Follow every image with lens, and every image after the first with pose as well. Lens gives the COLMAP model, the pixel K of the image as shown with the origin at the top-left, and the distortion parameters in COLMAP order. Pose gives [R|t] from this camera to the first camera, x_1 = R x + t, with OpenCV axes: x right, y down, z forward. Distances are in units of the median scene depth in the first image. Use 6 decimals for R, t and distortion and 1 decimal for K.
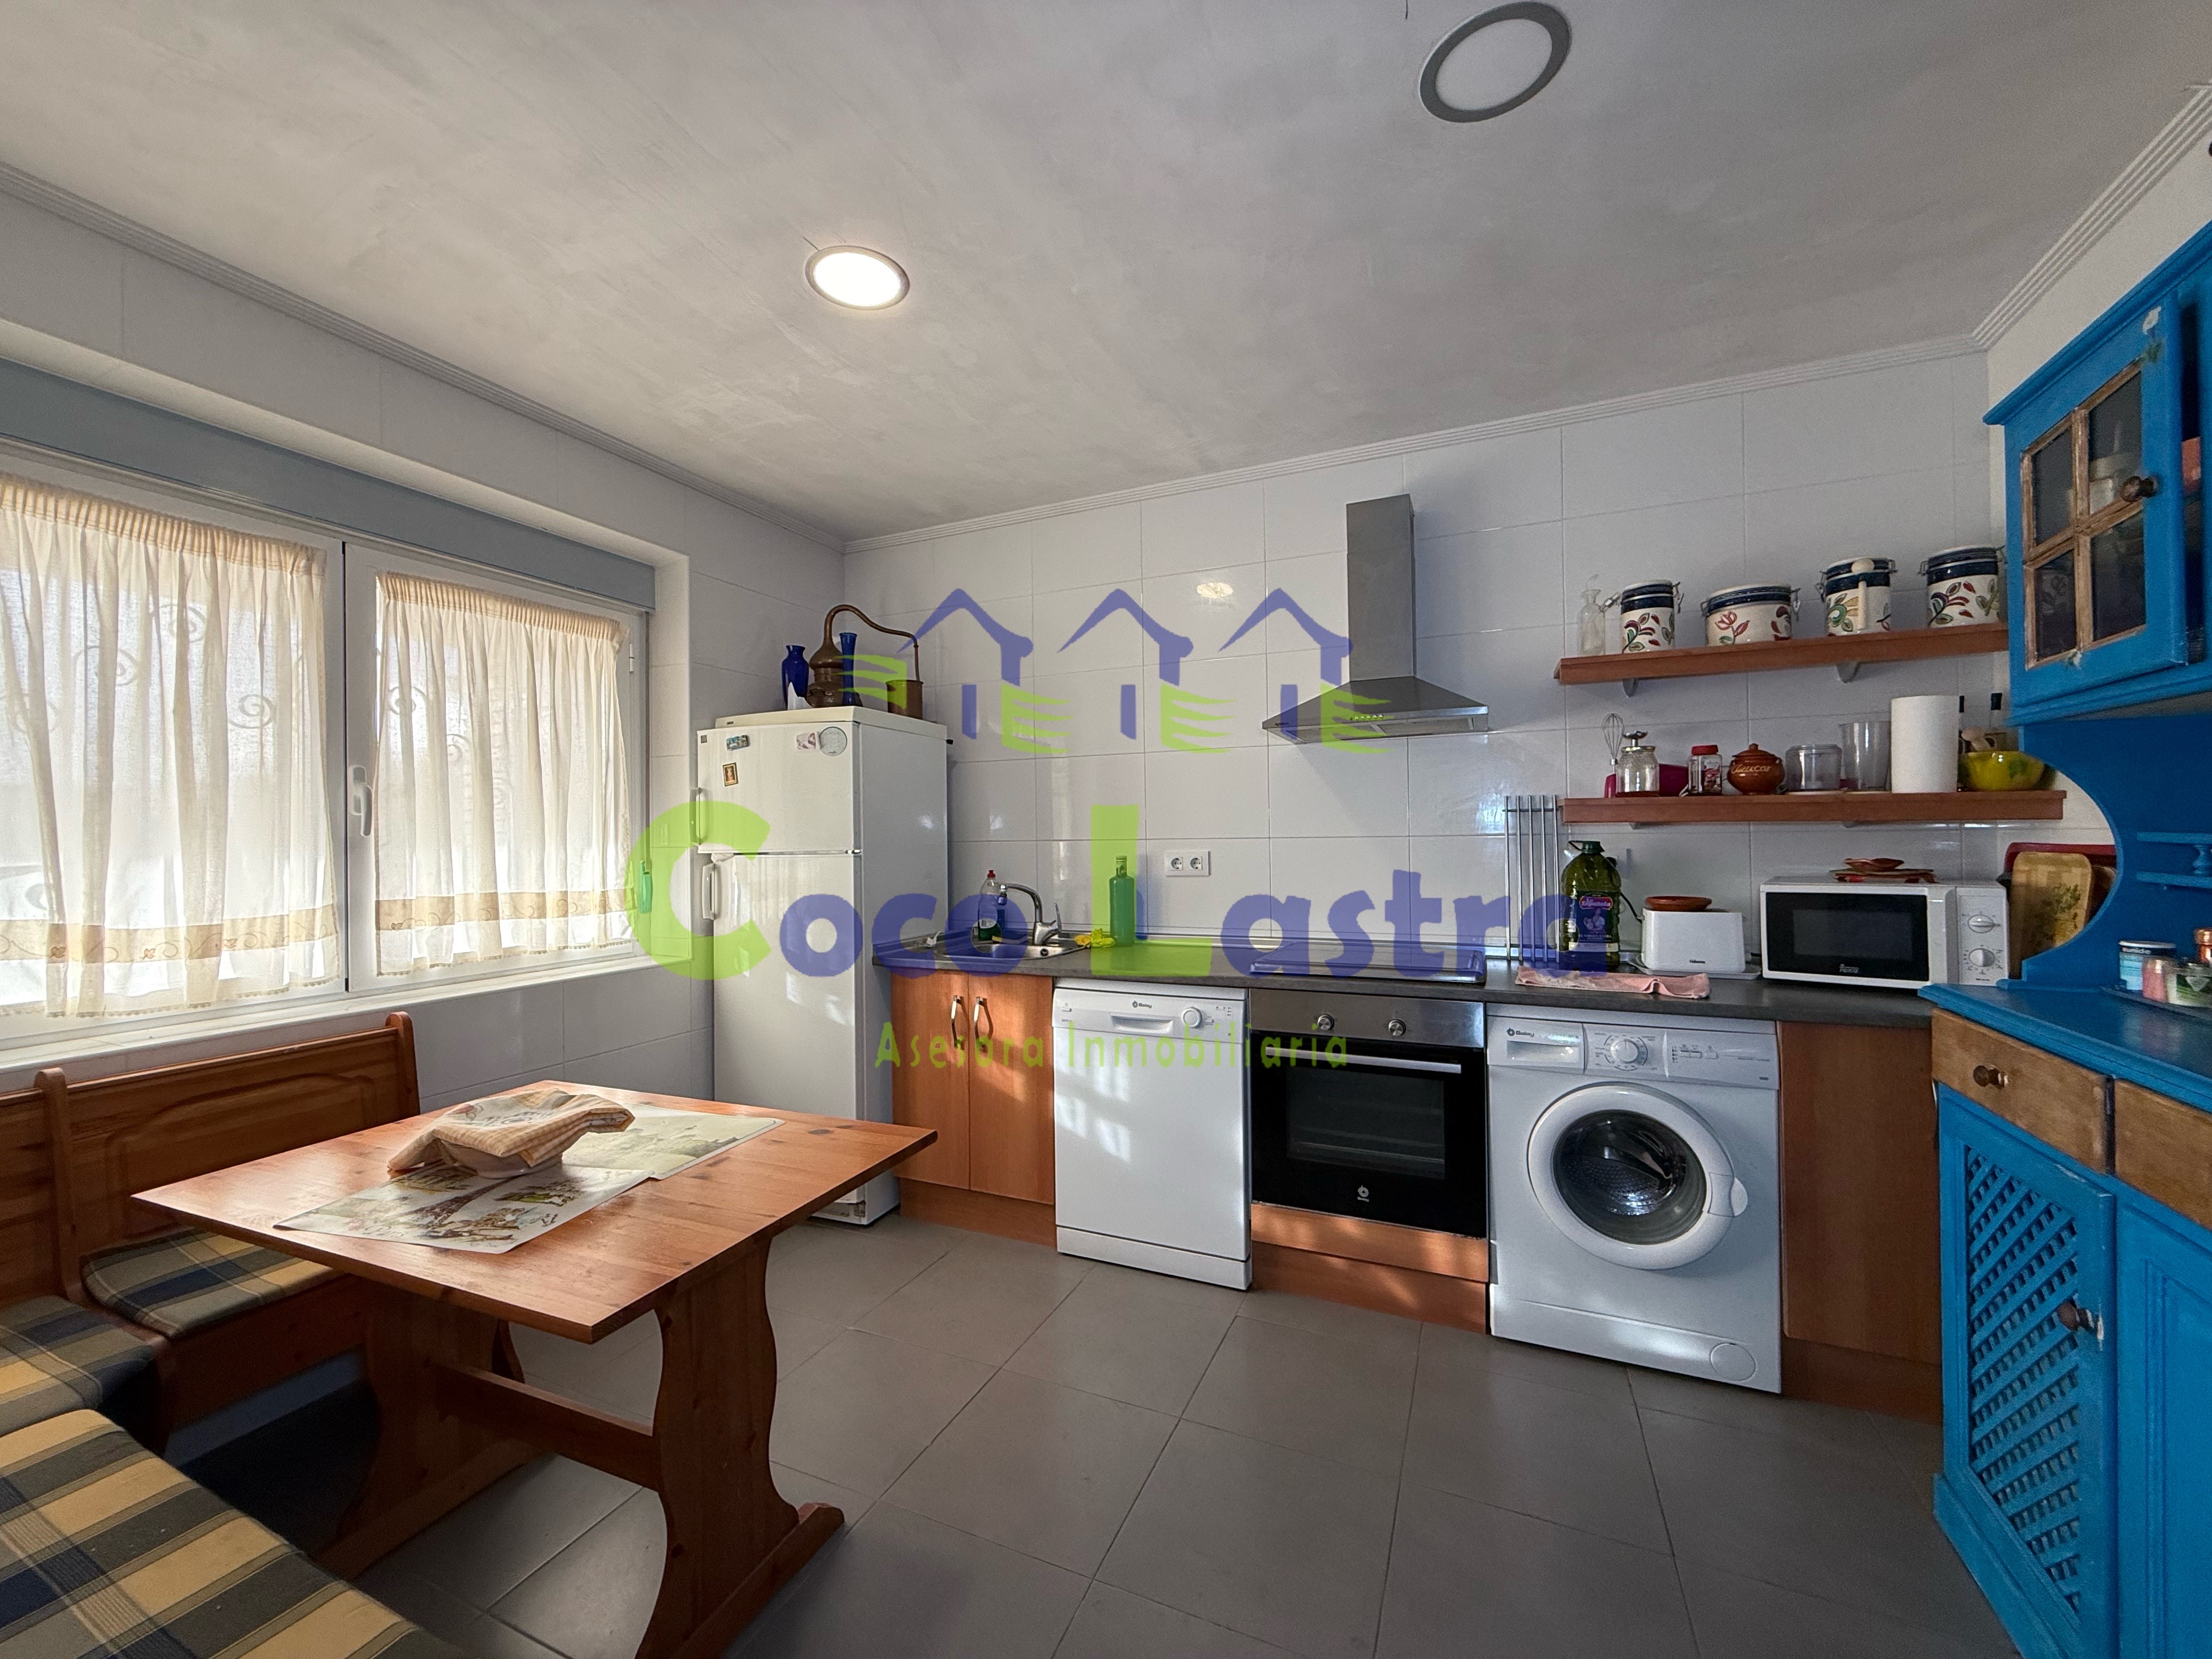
lens RADIAL K [[881.6, 0, 1093.7], [0, 881.6, 831.1], [0, 0, 1]] dist [-0.000136, 0.000223]
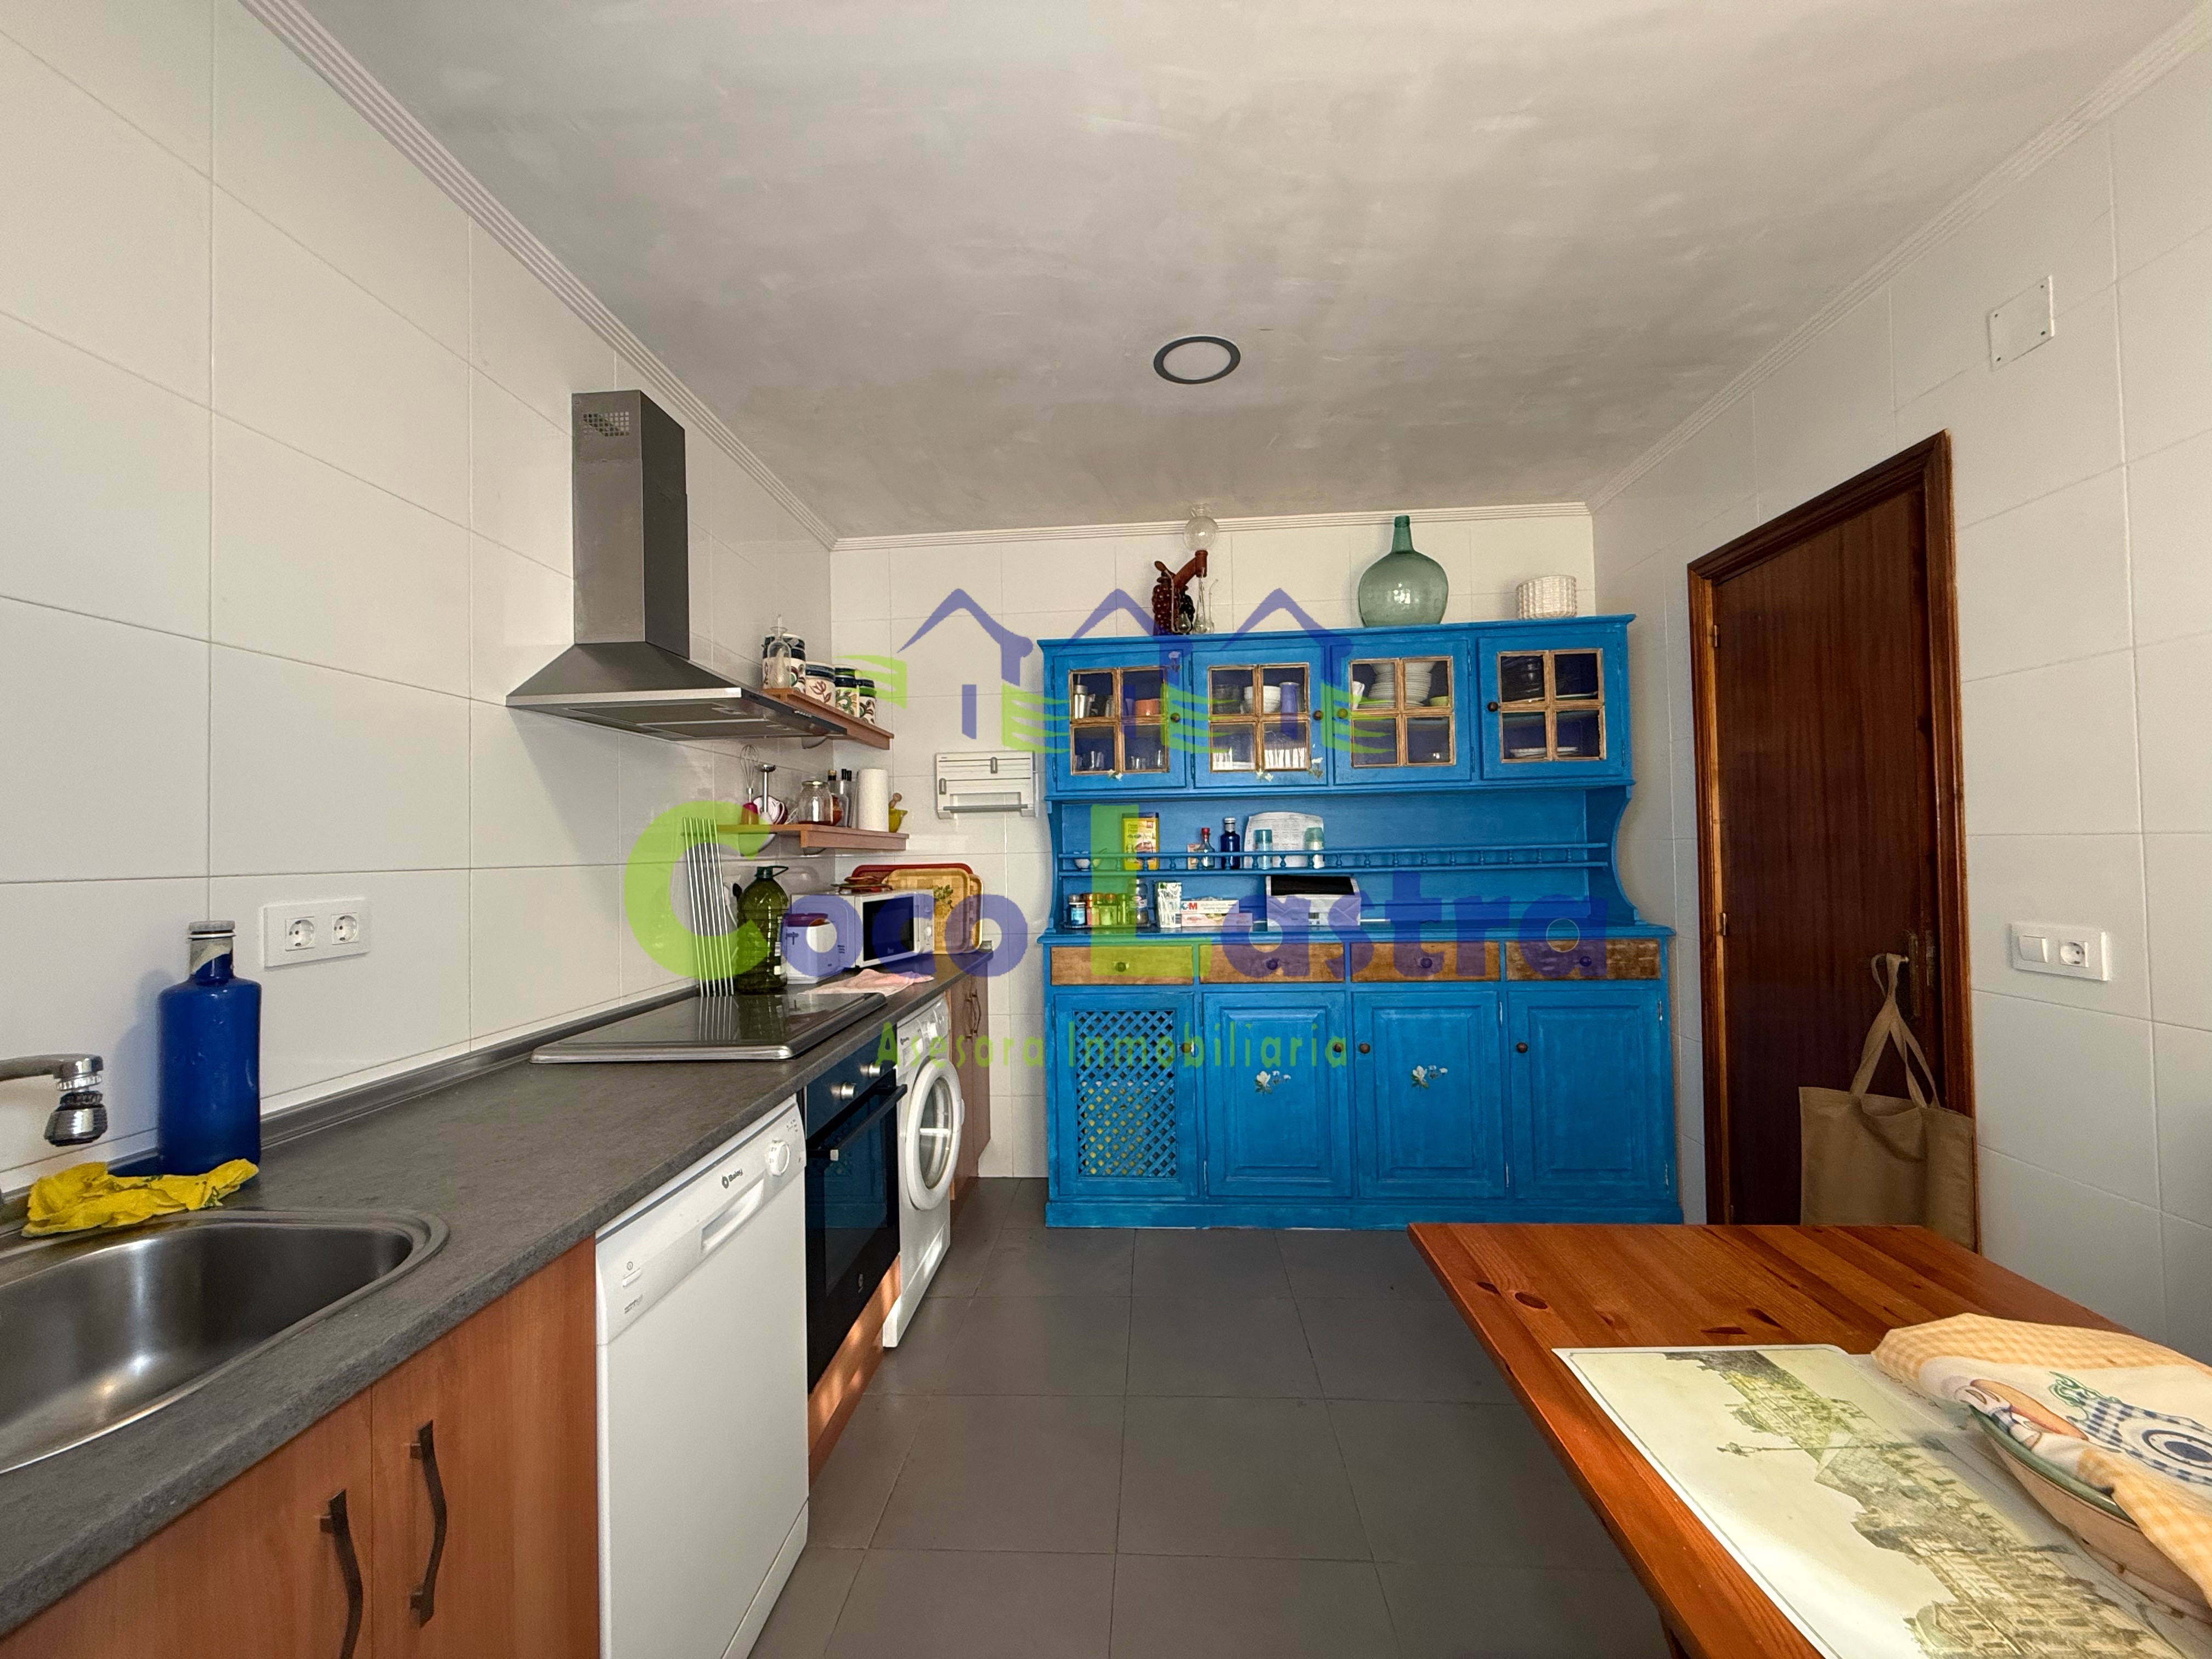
lens RADIAL K [[881.6, 0, 1093.7], [0, 881.6, 831.1], [0, 0, 1]] dist [-0.000136, 0.000223]
pose [[-0.350150, 0.039125, 0.935876, -0.595818], [0.019860, 0.999213, -0.034343, 0.014133], [-0.936483, 0.006561, -0.350651, 1.118074]]
